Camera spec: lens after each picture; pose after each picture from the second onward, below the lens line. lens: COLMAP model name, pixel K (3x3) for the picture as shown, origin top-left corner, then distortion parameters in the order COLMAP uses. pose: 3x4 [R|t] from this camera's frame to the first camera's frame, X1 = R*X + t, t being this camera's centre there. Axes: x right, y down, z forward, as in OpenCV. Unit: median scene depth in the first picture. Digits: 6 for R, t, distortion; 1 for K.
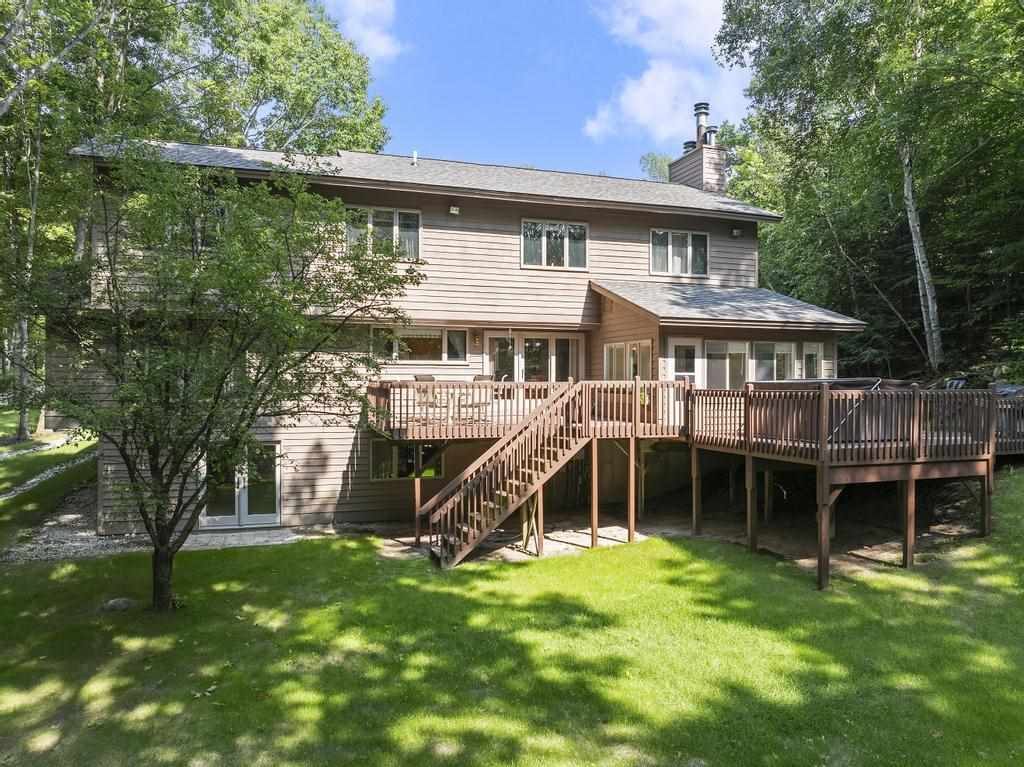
lens RADIAL K [[728.7, 0, 511.7], [0, 728.7, 376.6], [0, 0, 1]] dist [-0.030988, -0.004407]
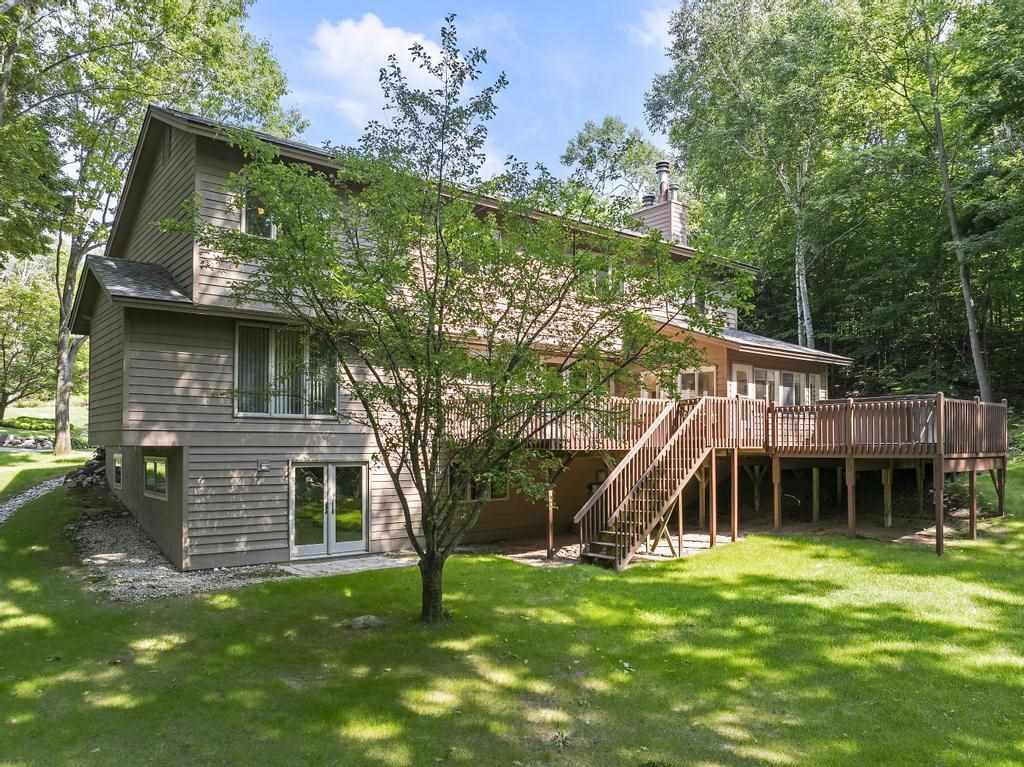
lens RADIAL K [[728.7, 0, 513.0], [0, 728.7, 392.2], [0, 0, 1]] dist [-0.030988, -0.004407]
pose [[0.952618, 0.003979, 0.304144, -0.780340], [0.009877, 0.998983, -0.044003, 0.060743], [-0.304009, 0.044922, 0.951609, -0.021623]]
